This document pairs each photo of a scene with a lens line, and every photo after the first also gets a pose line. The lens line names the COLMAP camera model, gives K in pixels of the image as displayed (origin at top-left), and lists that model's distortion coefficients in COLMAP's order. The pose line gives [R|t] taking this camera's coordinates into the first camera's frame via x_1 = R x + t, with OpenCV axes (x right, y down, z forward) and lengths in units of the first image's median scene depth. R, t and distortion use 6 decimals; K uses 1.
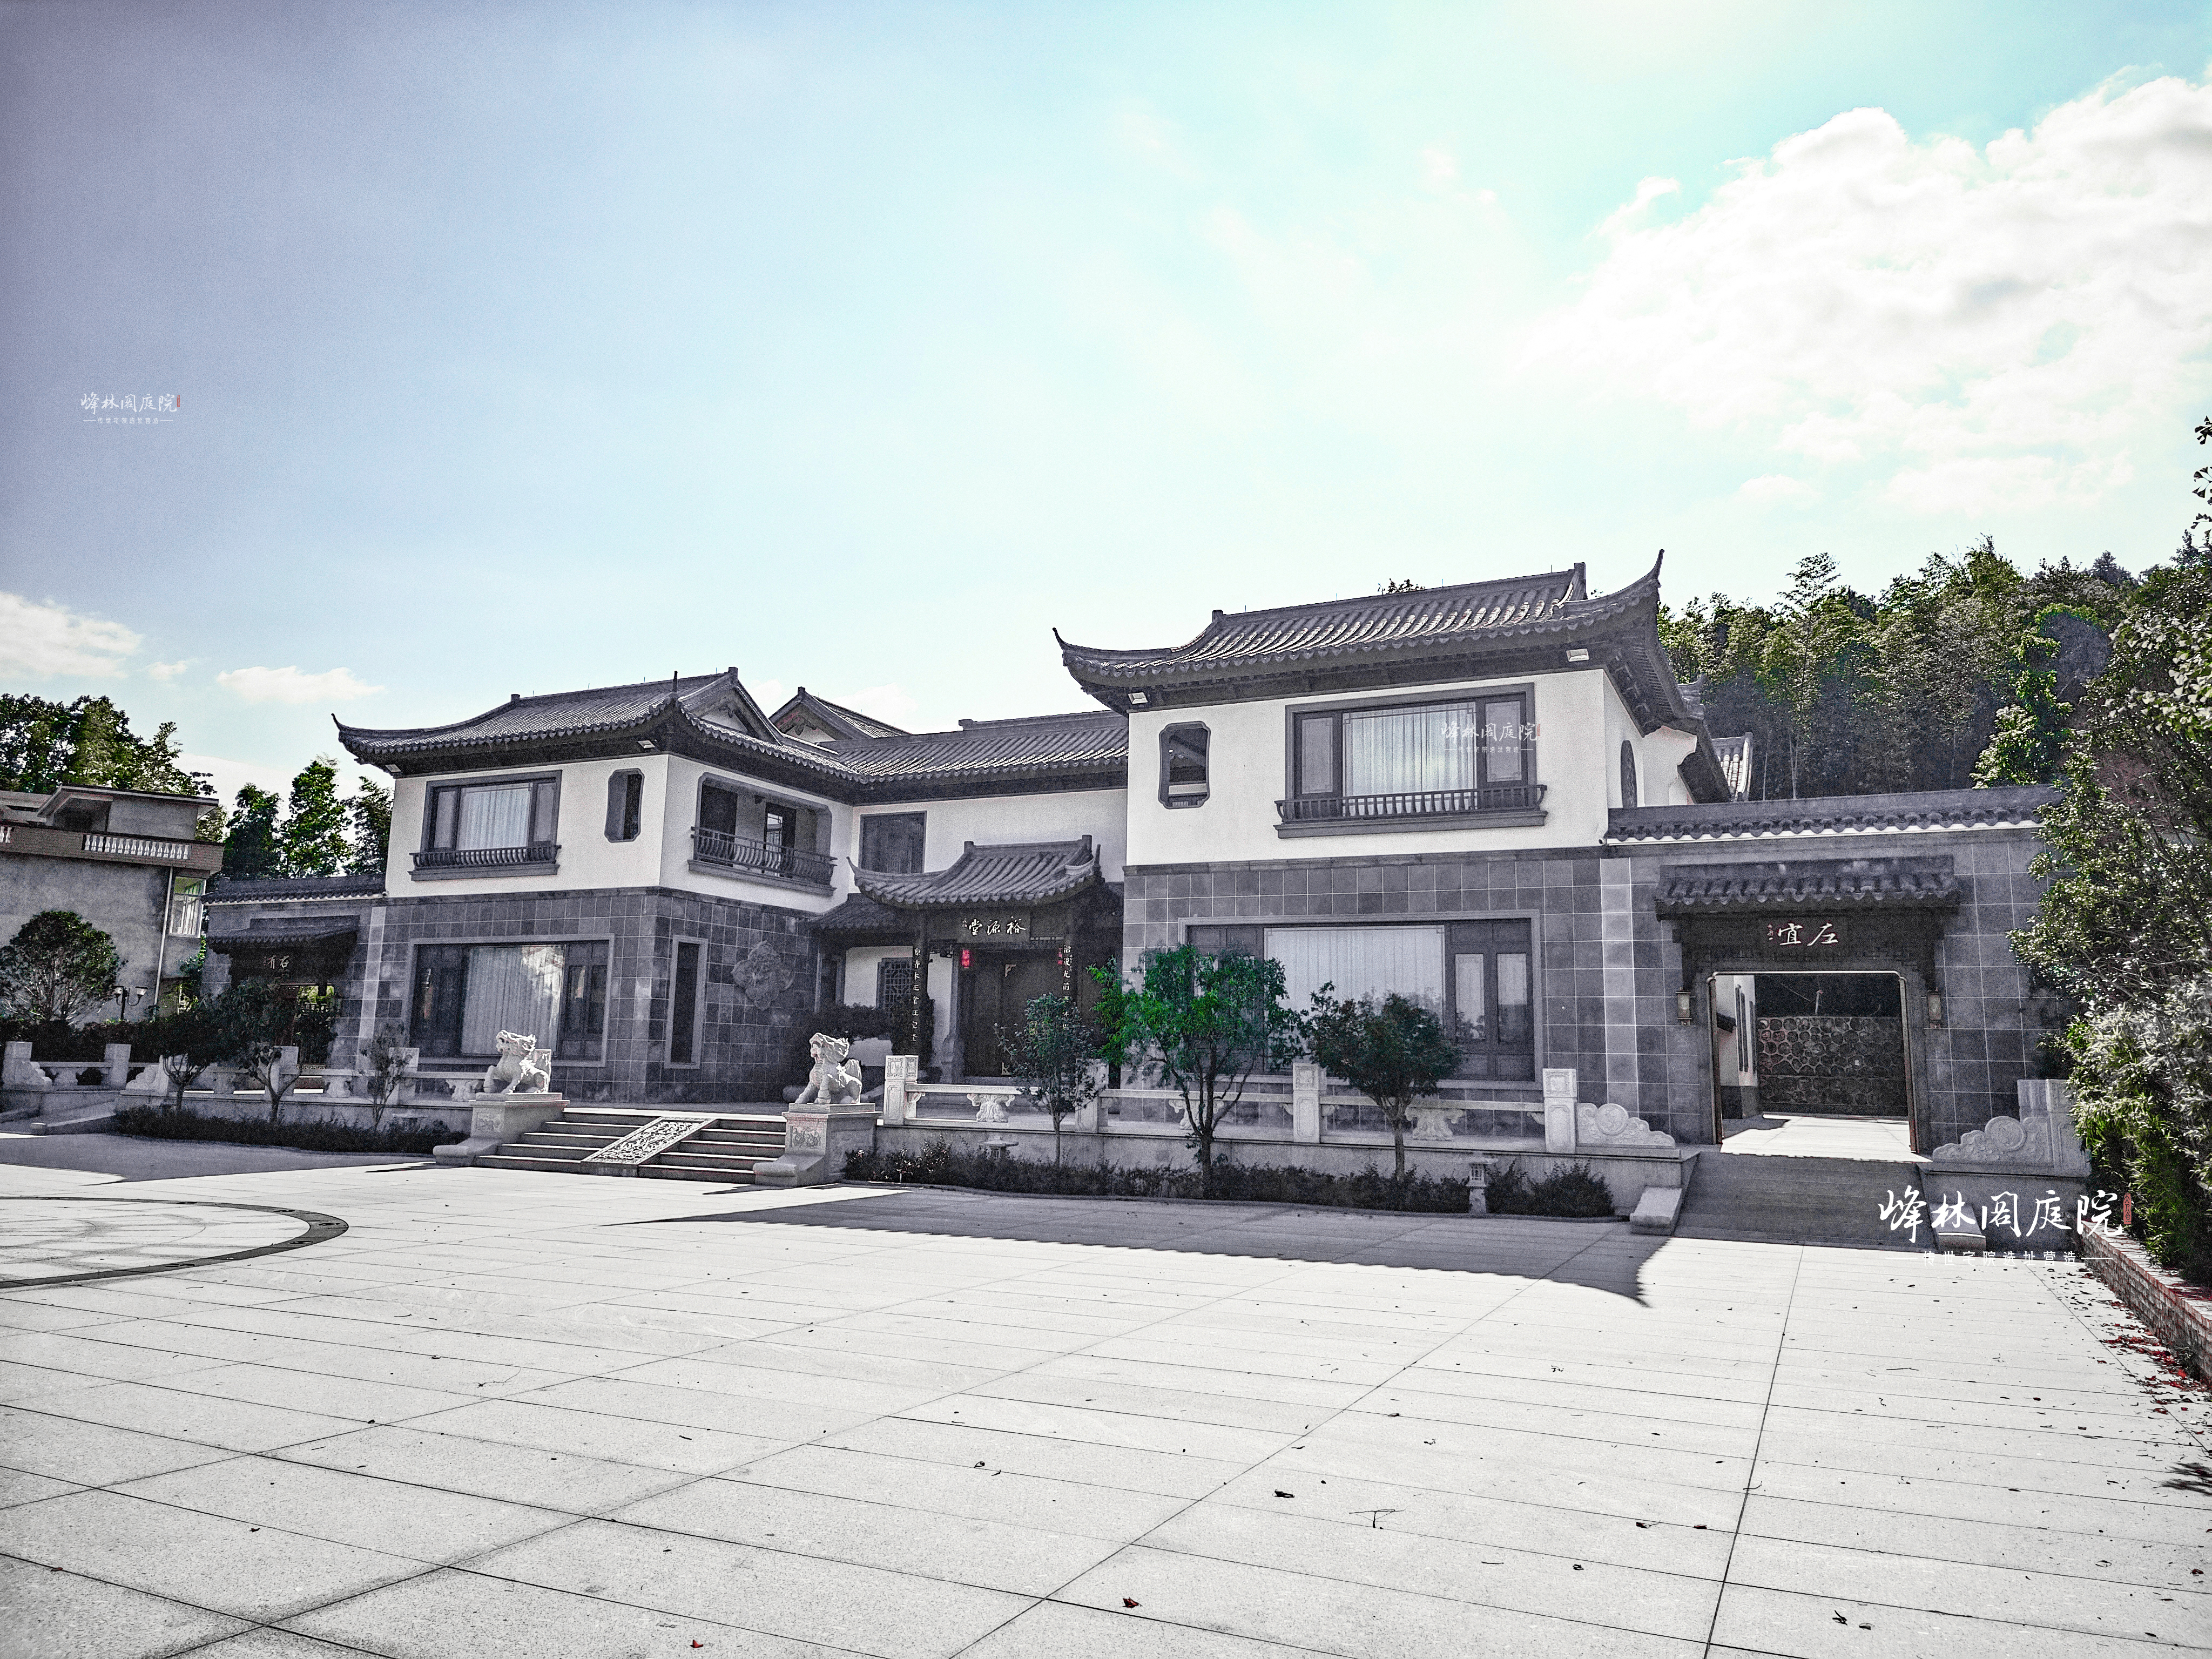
lens RADIAL K [[1522.4, 0, 1100.8], [0, 1522.4, 826.0], [0, 0, 1]] dist [0.026921, -0.026601]
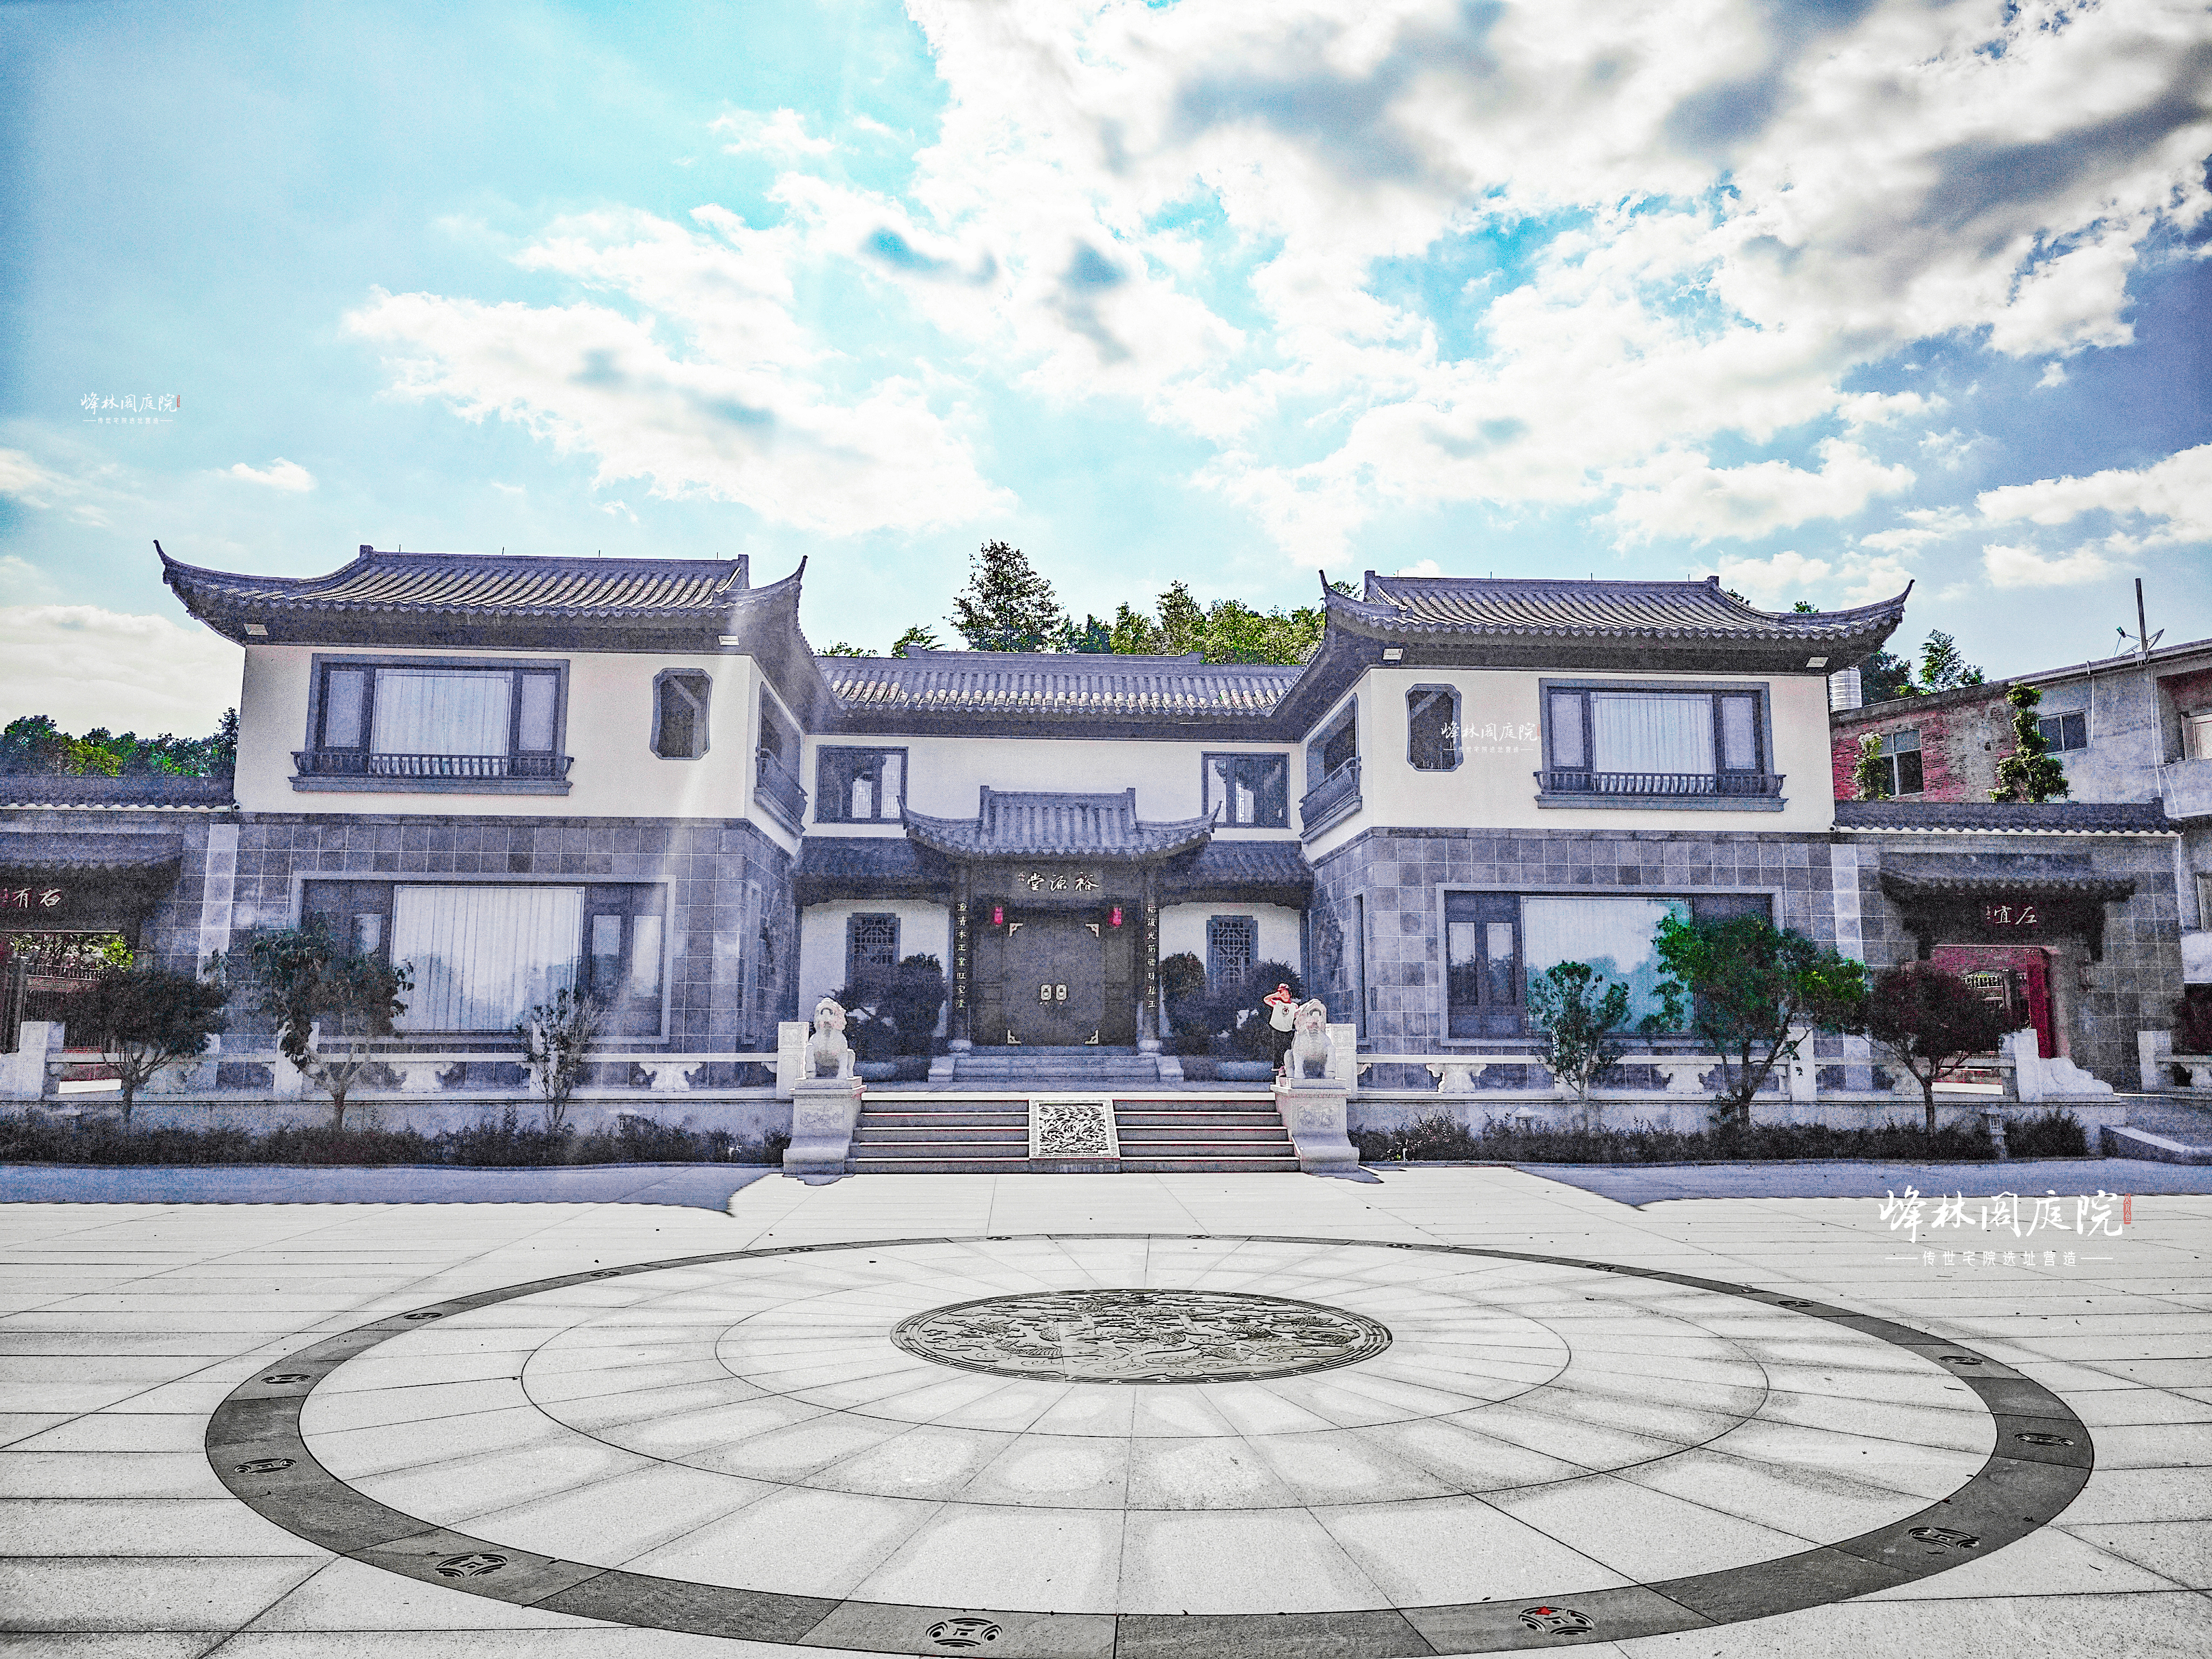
lens RADIAL K [[1522.4, 0, 1100.8], [0, 1522.4, 826.0], [0, 0, 1]] dist [0.026921, -0.026601]
pose [[0.869826, 0.046450, 0.491168, -0.635638], [-0.063867, 0.997782, 0.018743, 0.019484], [-0.489208, -0.047673, 0.870863, 0.246488]]
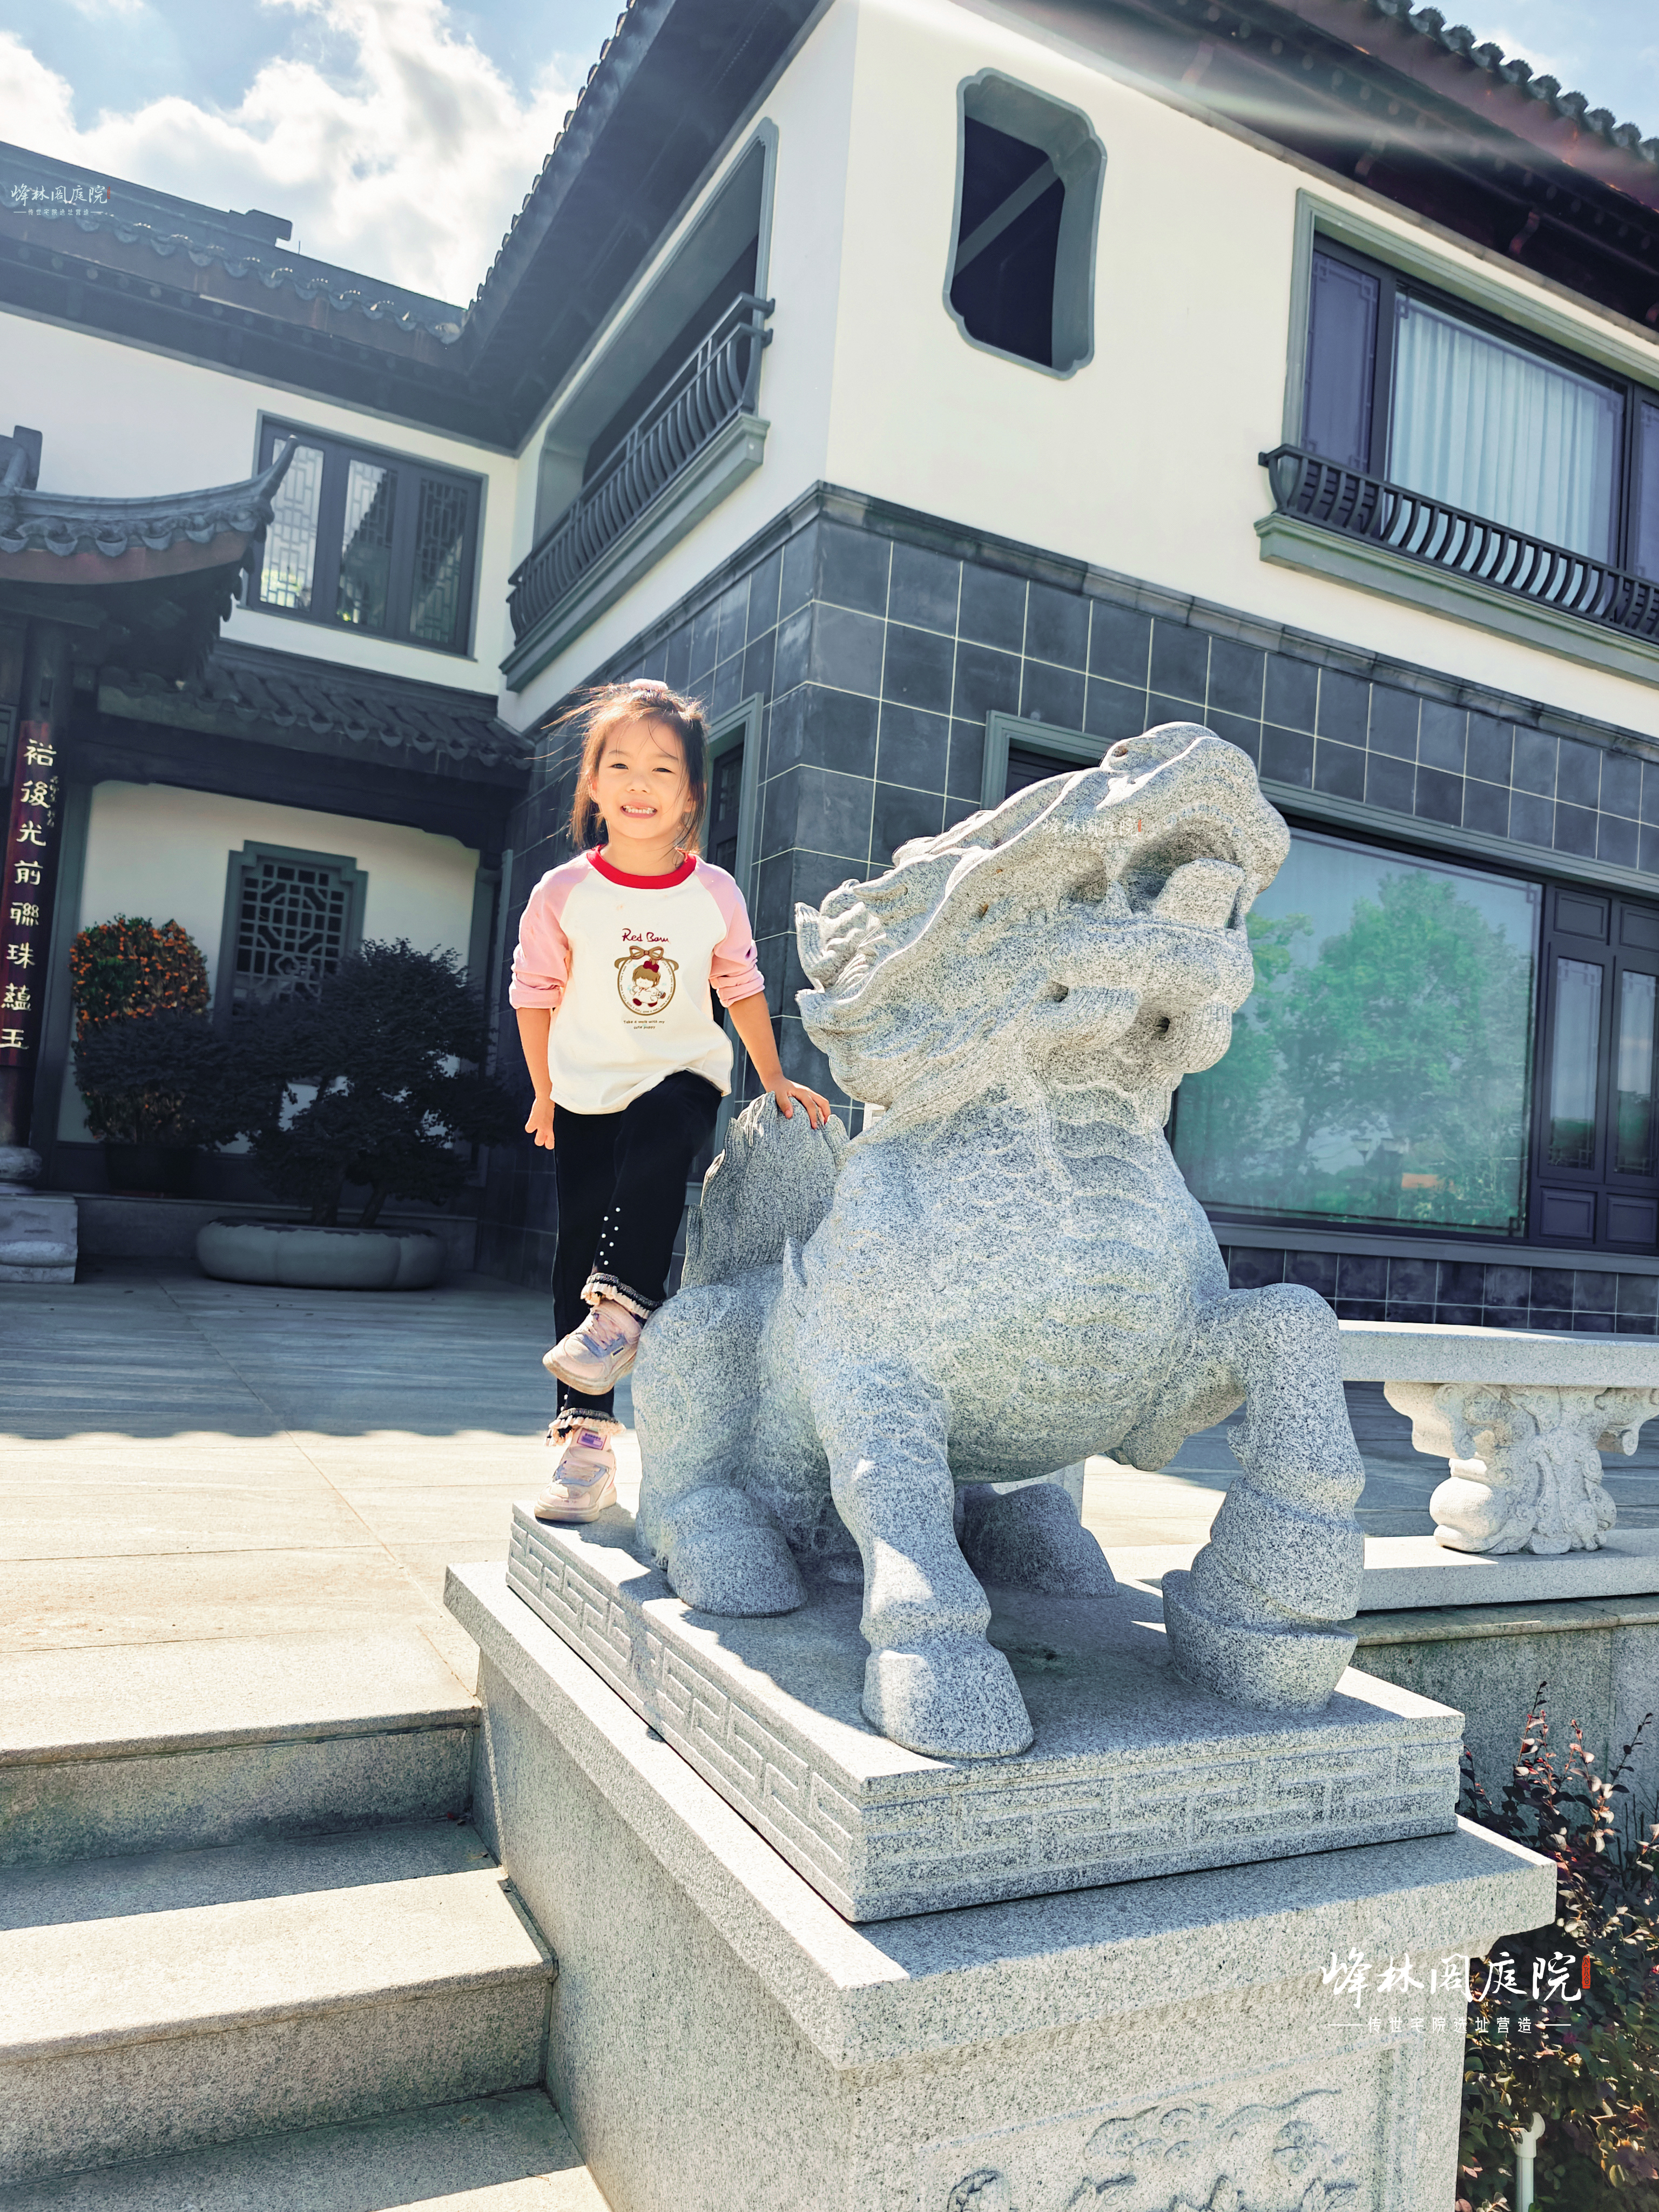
lens RADIAL K [[1555.7, 0, 828.2], [0, 1555.7, 1107.3], [0, 0, 1]] dist [0.028225, -0.032855]
pose [[0.598008, 0.071783, 0.798269, -0.218243], [-0.187071, 0.980973, 0.051929, 0.130931], [-0.779353, -0.180386, 0.600058, 0.830070]]
